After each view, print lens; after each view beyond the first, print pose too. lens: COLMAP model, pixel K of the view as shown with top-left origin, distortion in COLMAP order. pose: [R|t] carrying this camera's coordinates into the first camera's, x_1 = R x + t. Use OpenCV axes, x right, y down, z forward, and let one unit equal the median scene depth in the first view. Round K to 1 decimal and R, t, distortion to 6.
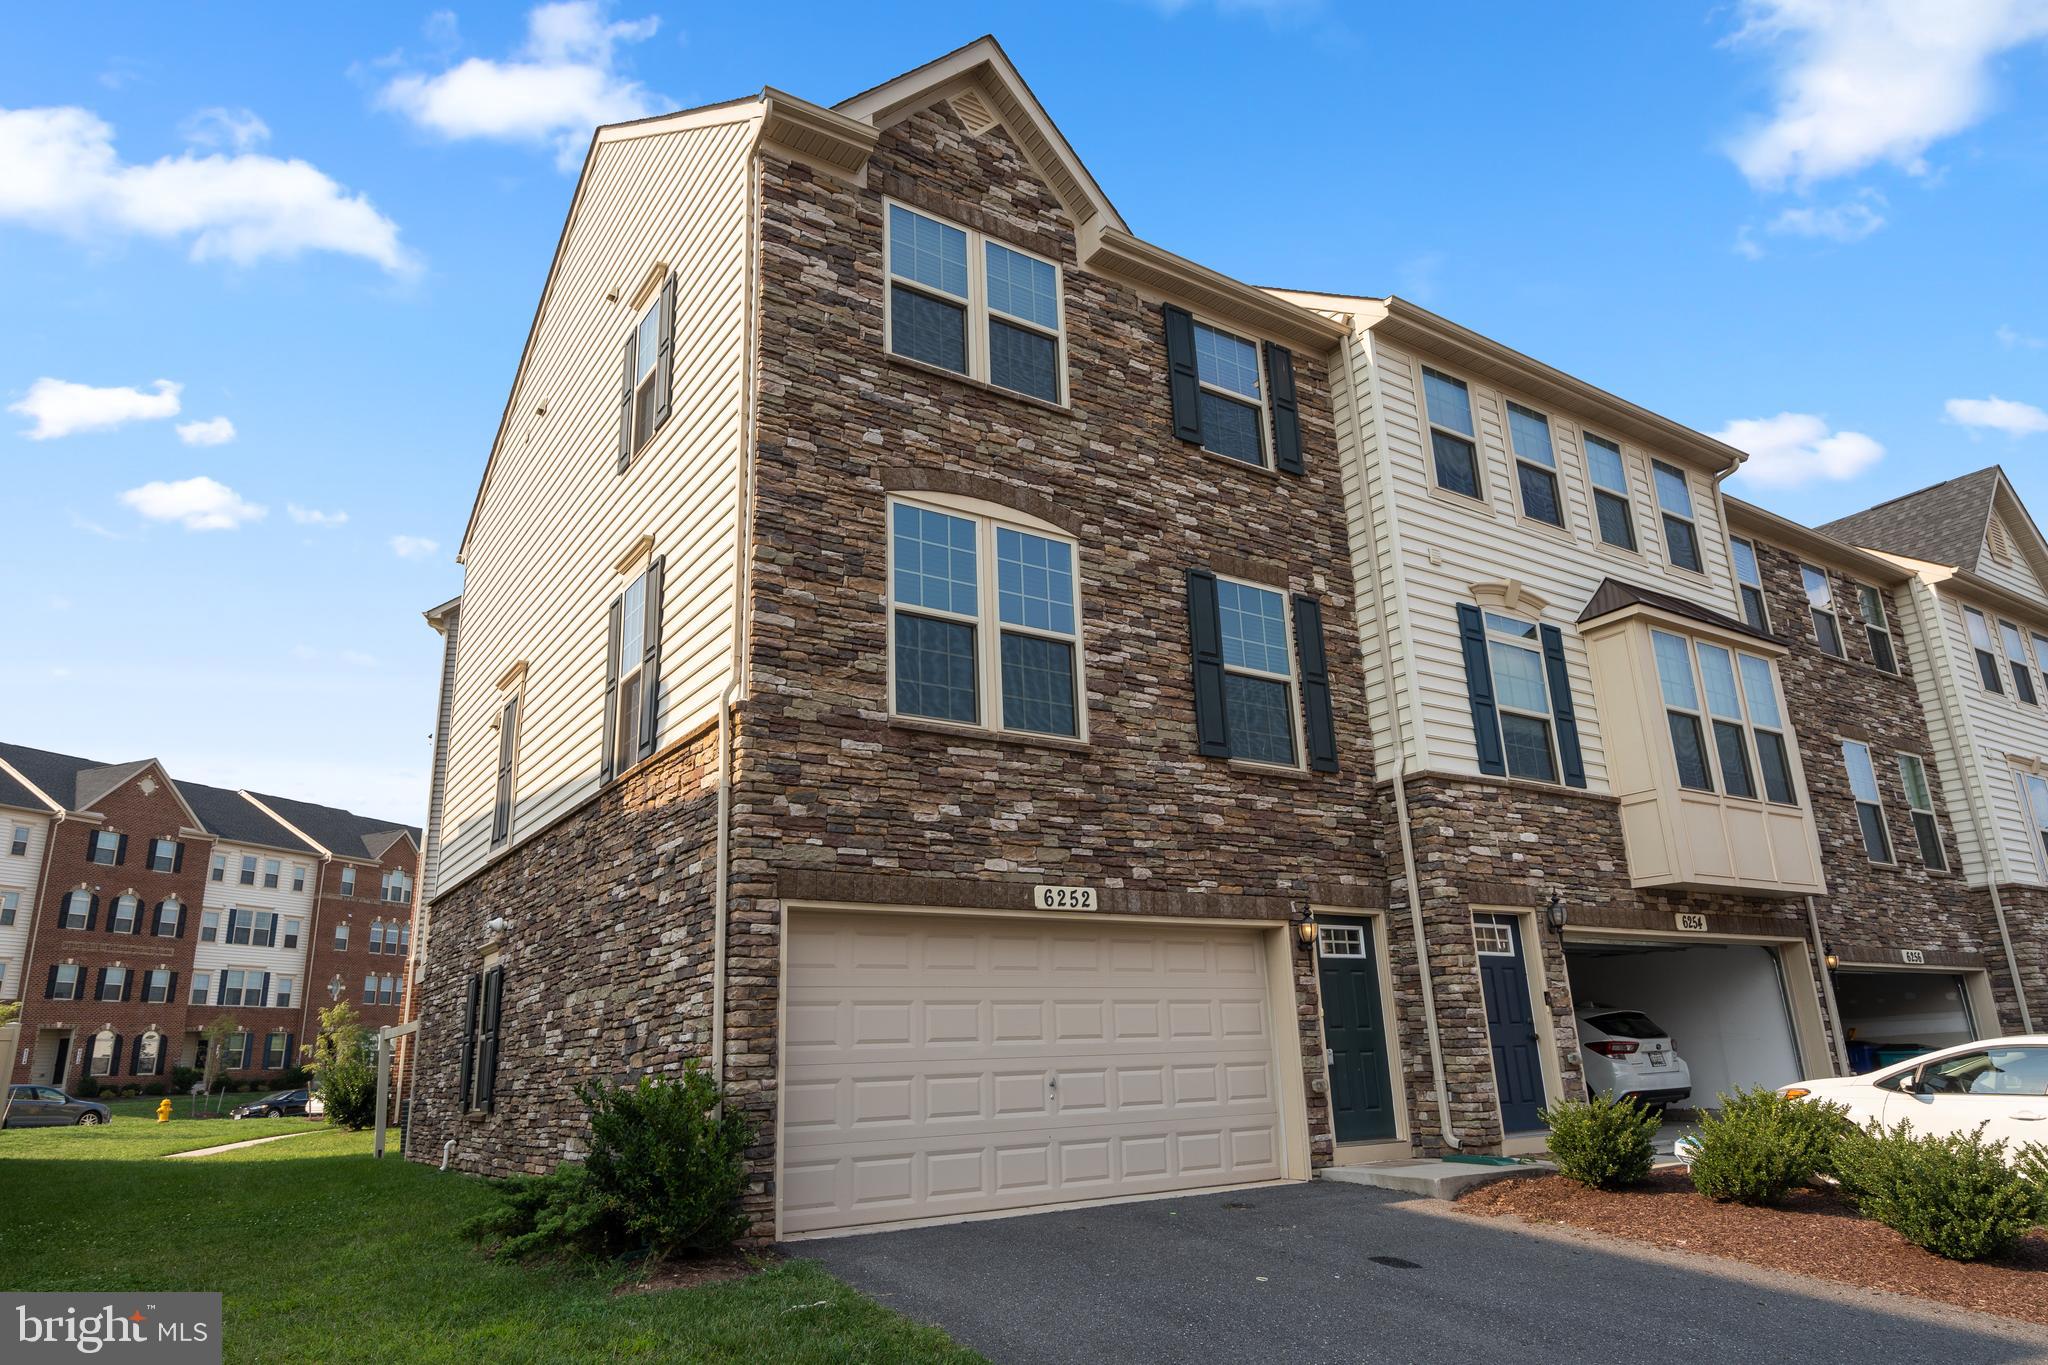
lens RADIAL K [[1288.6, 0, 1023.9], [0, 1288.6, 680.4], [0, 0, 1]] dist [0.008104, -0.002628]
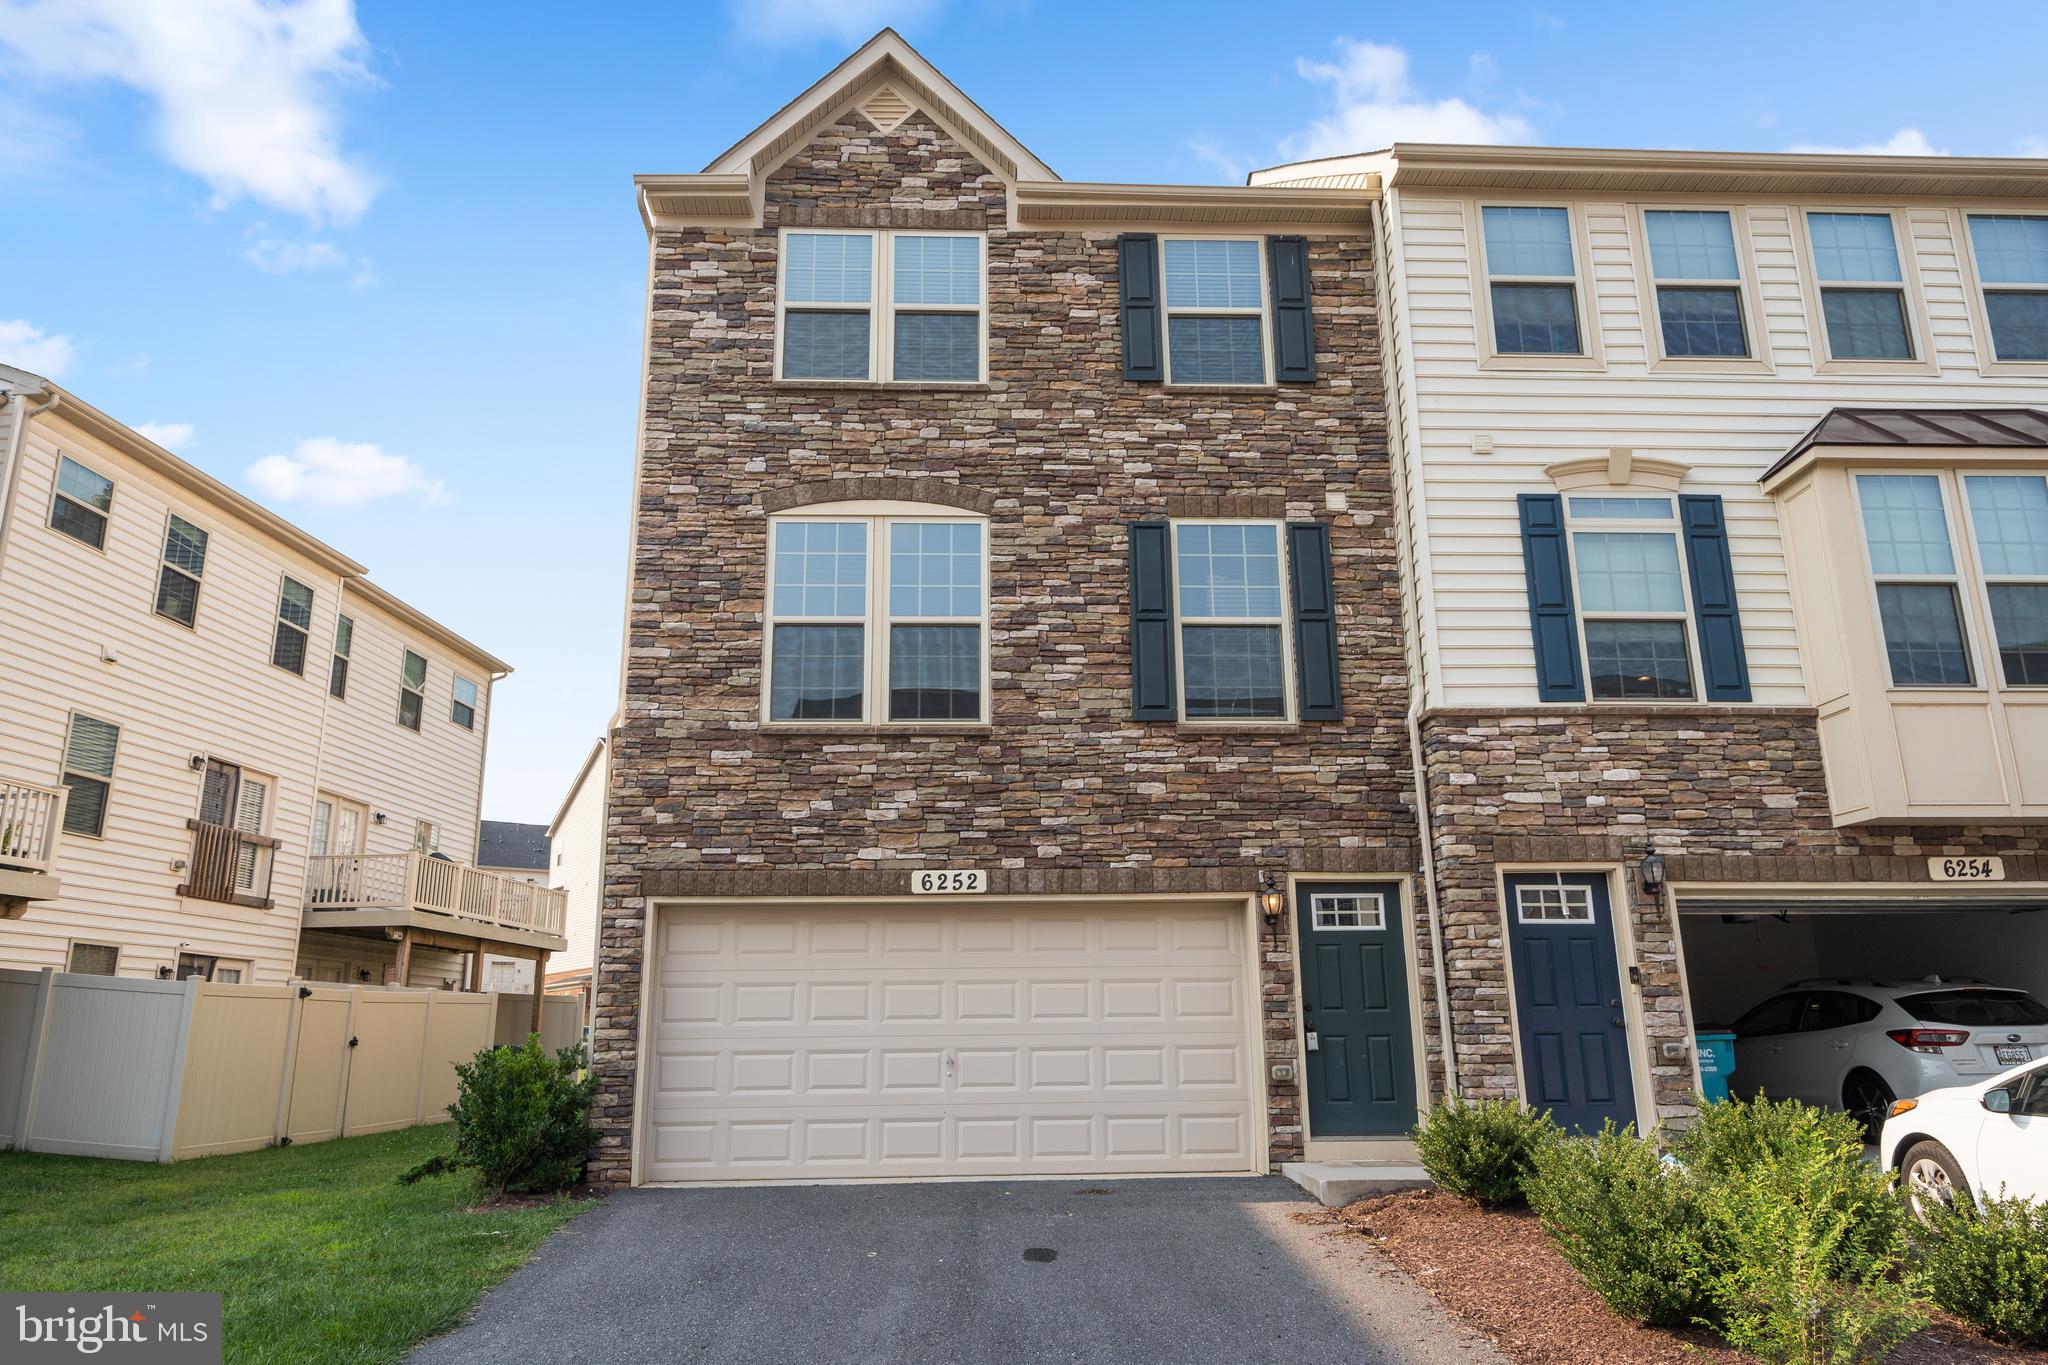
lens RADIAL K [[1397.7, 0, 1023.2], [0, 1397.7, 679.0], [0, 0, 1]] dist [0.010294, 0.005292]
pose [[0.852158, -0.109874, -0.511620, 0.591281], [0.132321, 0.991178, 0.007532, 0.008716], [0.506279, -0.074116, 0.859179, 0.082874]]
